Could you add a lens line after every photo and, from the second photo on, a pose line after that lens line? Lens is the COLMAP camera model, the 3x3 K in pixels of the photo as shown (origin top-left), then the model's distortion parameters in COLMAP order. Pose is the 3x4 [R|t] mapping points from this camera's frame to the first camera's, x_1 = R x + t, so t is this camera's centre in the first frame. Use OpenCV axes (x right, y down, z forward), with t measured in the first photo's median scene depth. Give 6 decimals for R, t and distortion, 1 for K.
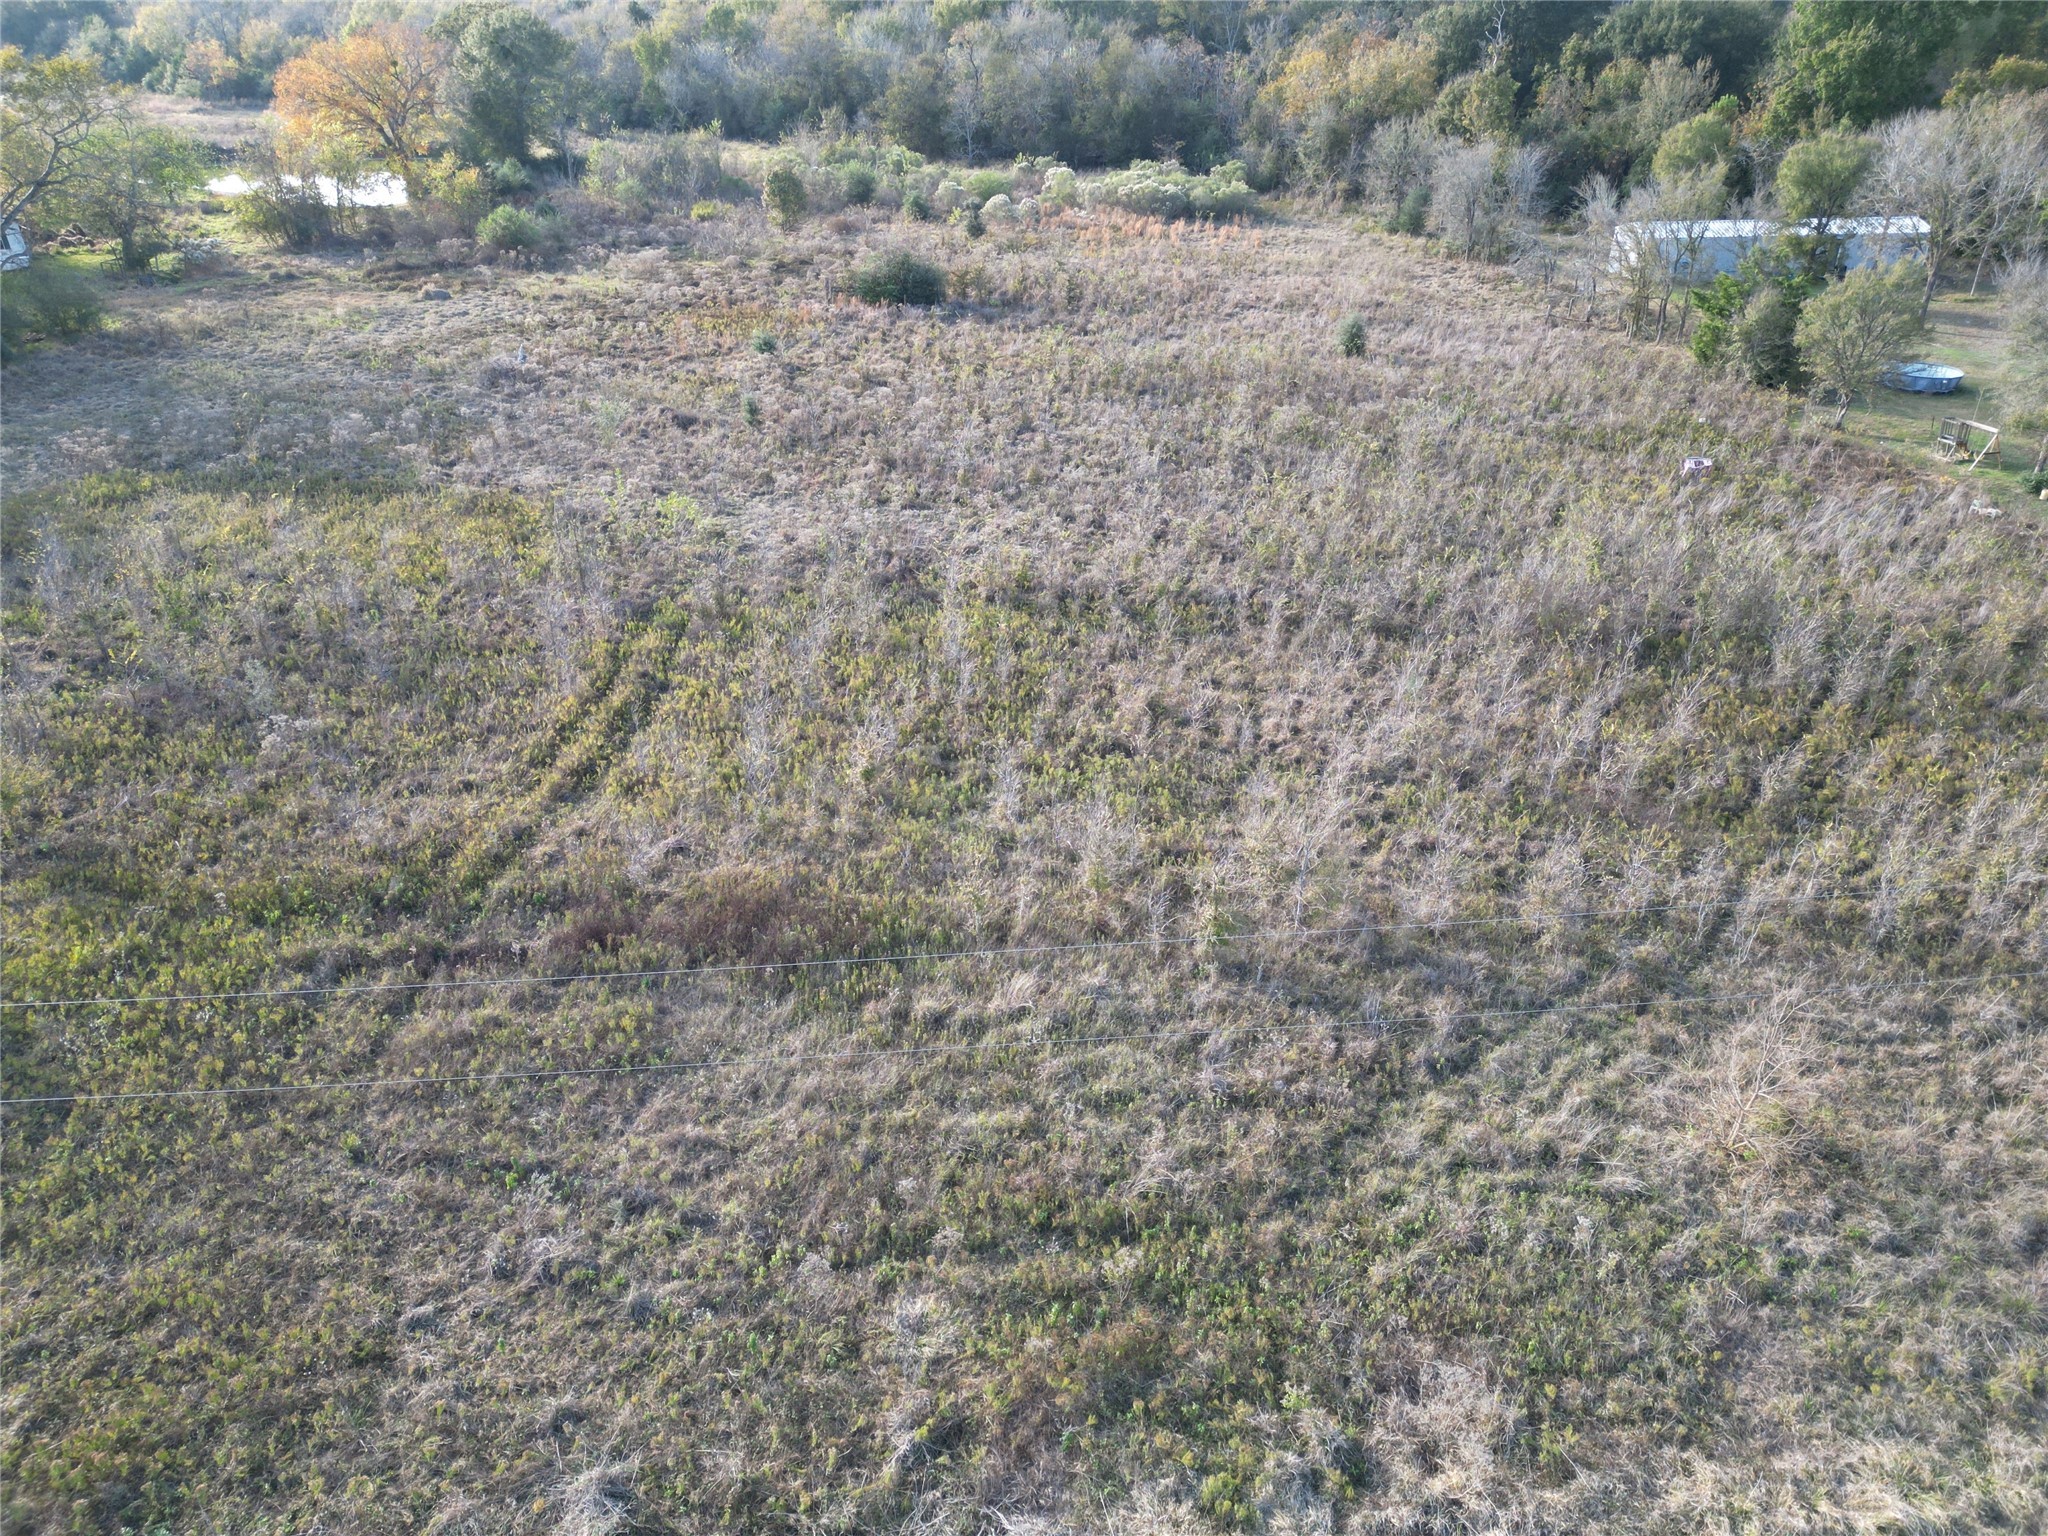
lens RADIAL K [[1425.1, 0, 1029.2], [0, 1425.1, 770.5], [0, 0, 1]] dist [0.065927, -0.057115]
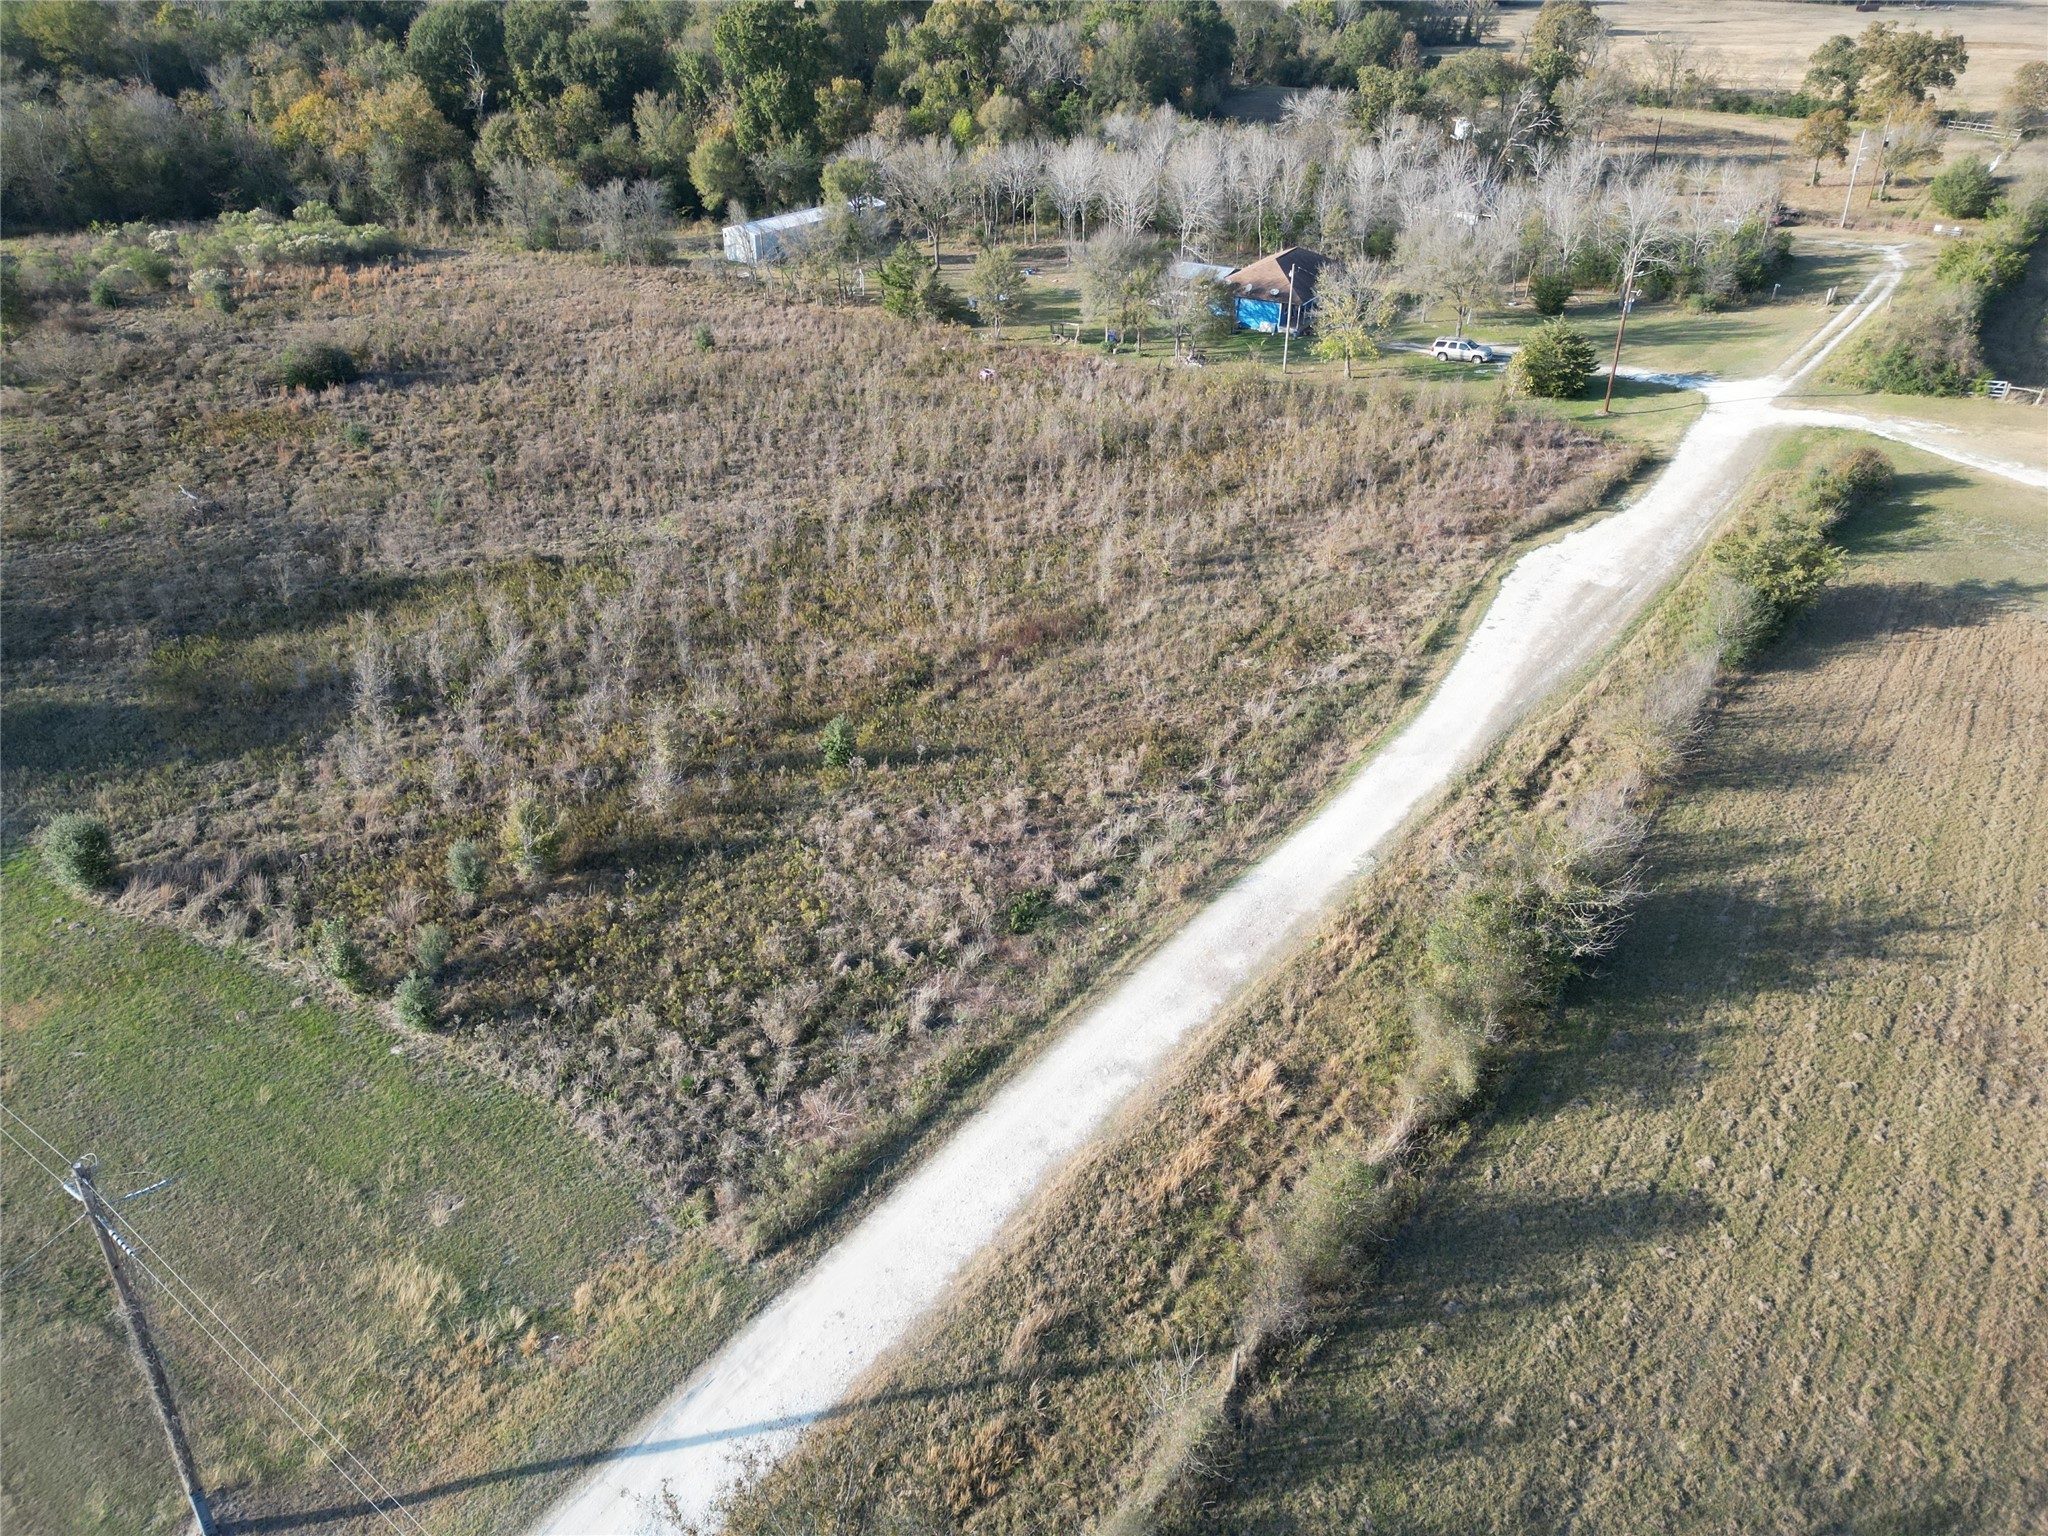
lens RADIAL K [[1425.1, 0, 1016.7], [0, 1425.1, 770.3], [0, 0, 1]] dist [0.065927, -0.057115]
pose [[0.670453, -0.389371, 0.631572, -1.373488], [0.360082, 0.915021, 0.181871, -0.096927], [-0.648717, 0.105482, 0.753684, -0.581526]]
